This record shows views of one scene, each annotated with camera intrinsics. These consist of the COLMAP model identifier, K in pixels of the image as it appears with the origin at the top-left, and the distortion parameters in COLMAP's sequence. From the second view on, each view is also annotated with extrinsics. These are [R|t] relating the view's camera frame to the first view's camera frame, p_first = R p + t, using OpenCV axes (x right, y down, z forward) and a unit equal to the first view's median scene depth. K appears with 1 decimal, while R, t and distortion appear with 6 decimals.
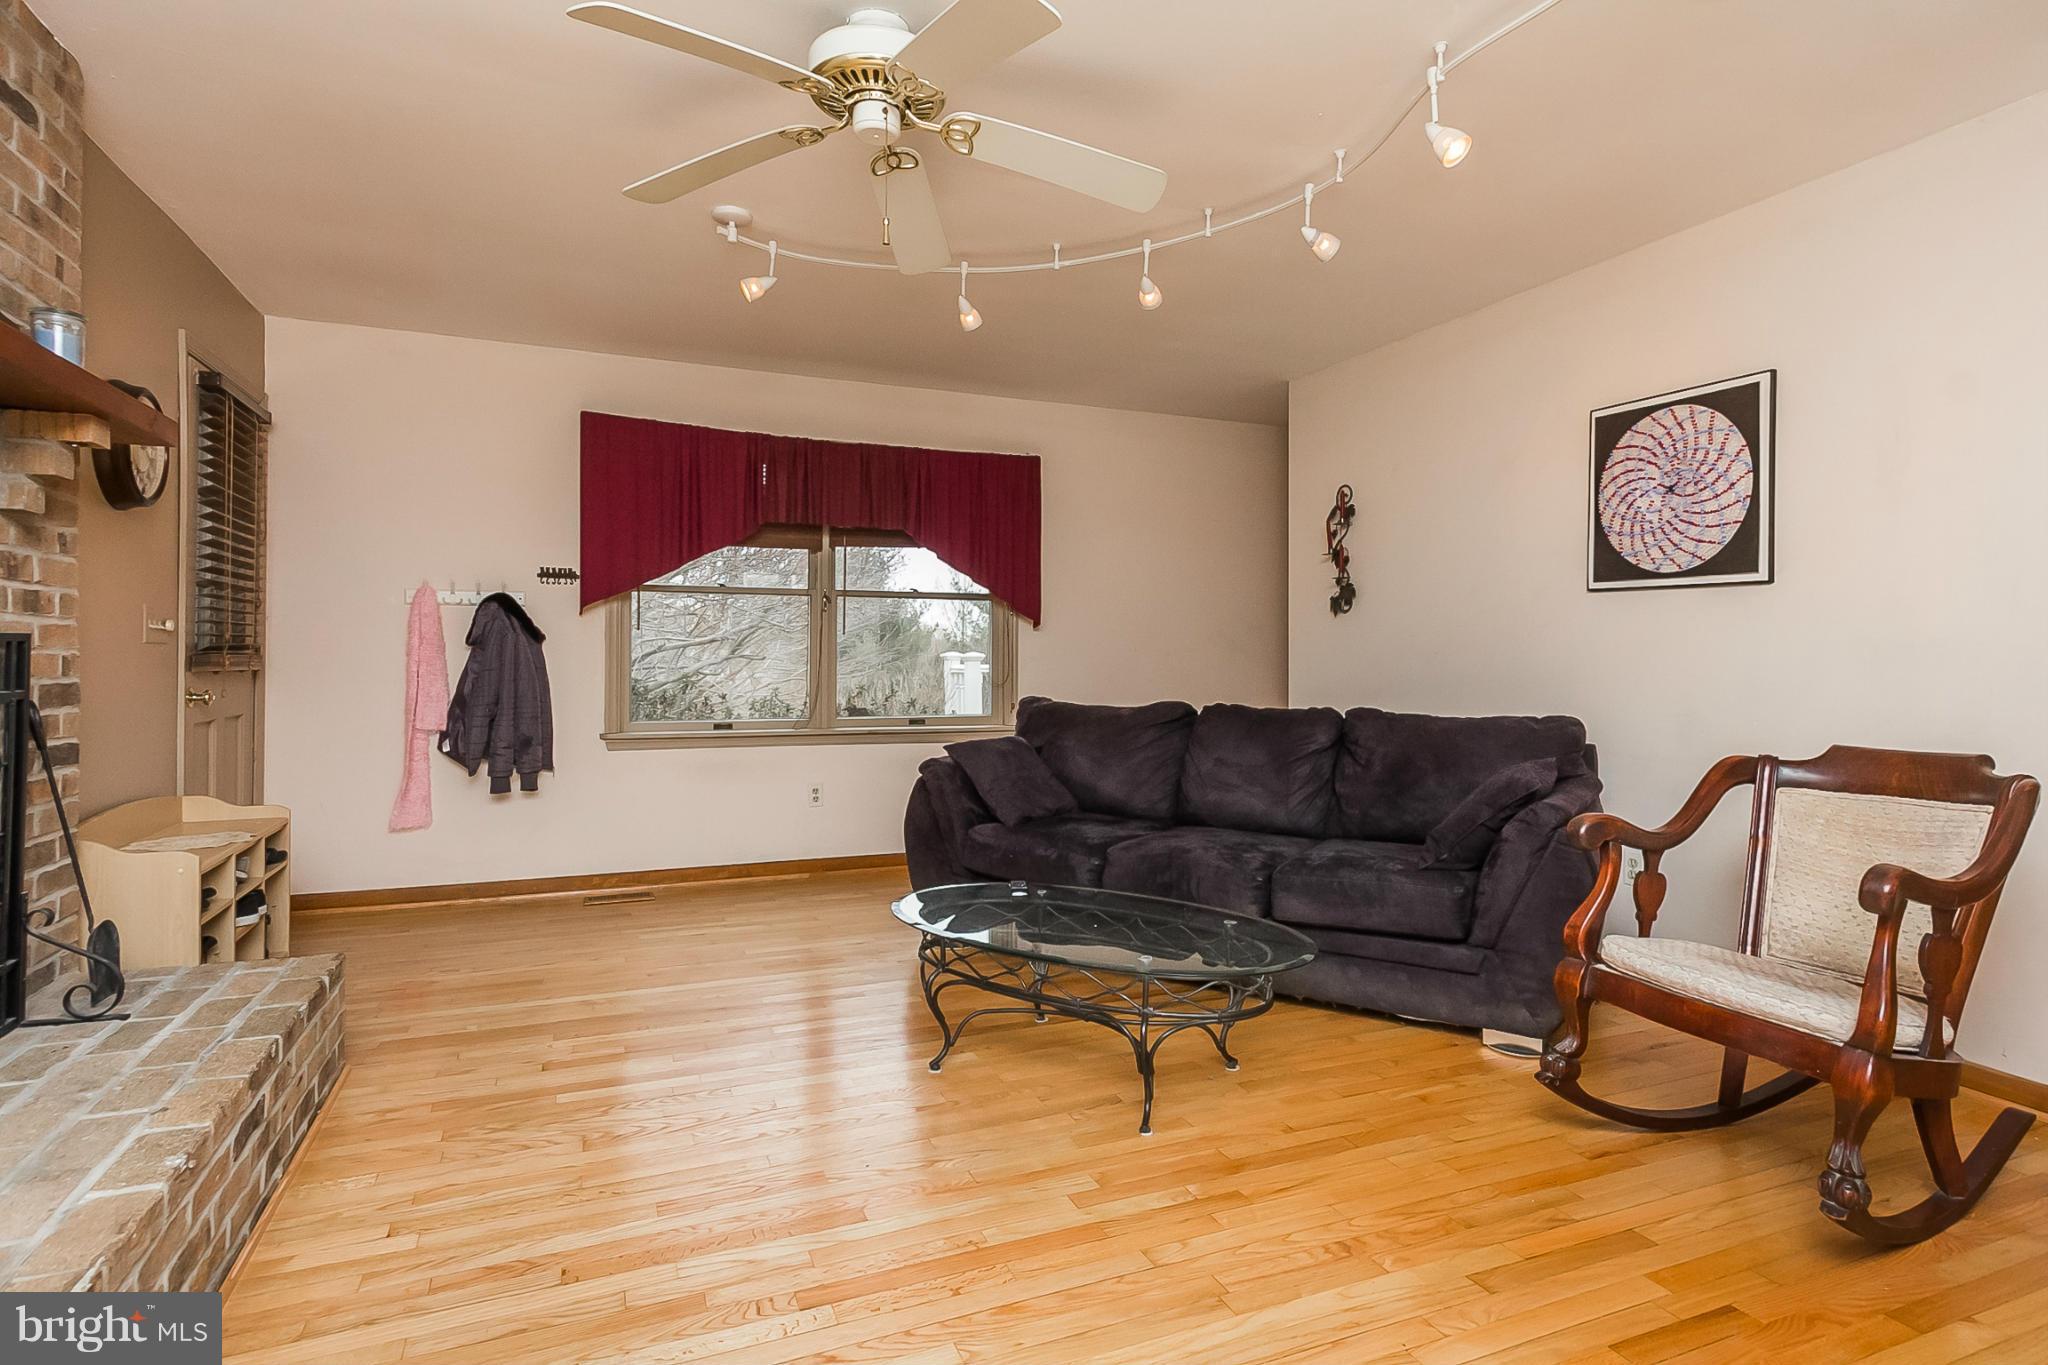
lens RADIAL K [[1064.4, 0, 1024.0], [0, 1064.4, 682.5], [0, 0, 1]] dist [0.002882, -0.000284]
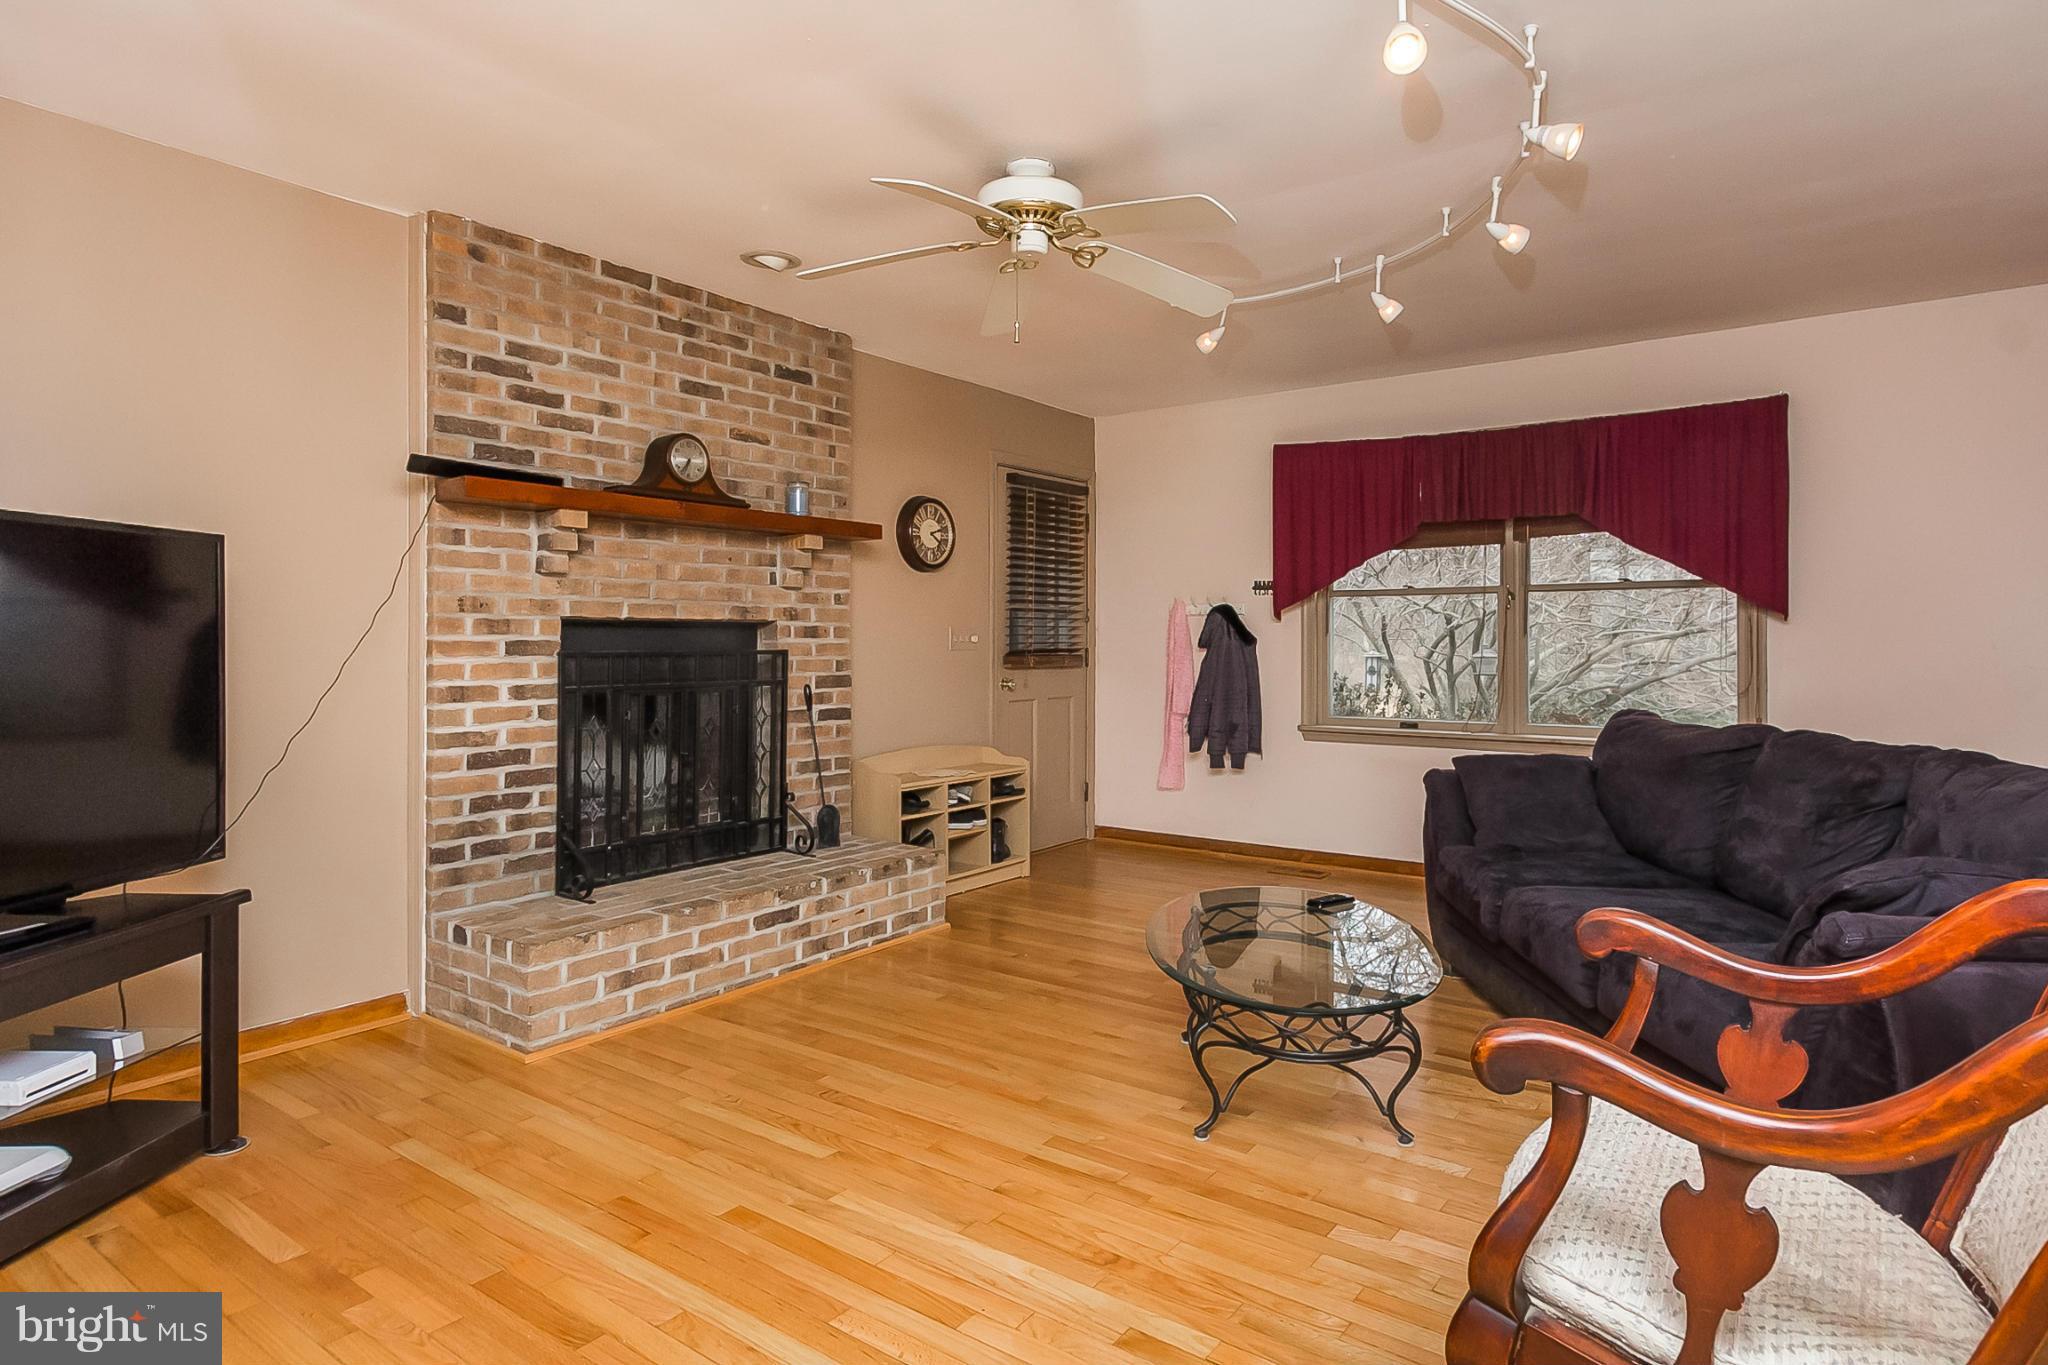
lens RADIAL K [[1097.5, 0, 1027.9], [0, 1097.5, 644.8], [0, 0, 1]] dist [0.000939, -0.000624]
pose [[0.517705, -0.004587, -0.855547, 0.463581], [-0.019684, 0.999657, -0.017270, -0.011399], [0.855333, 0.025781, 0.517437, 0.155532]]
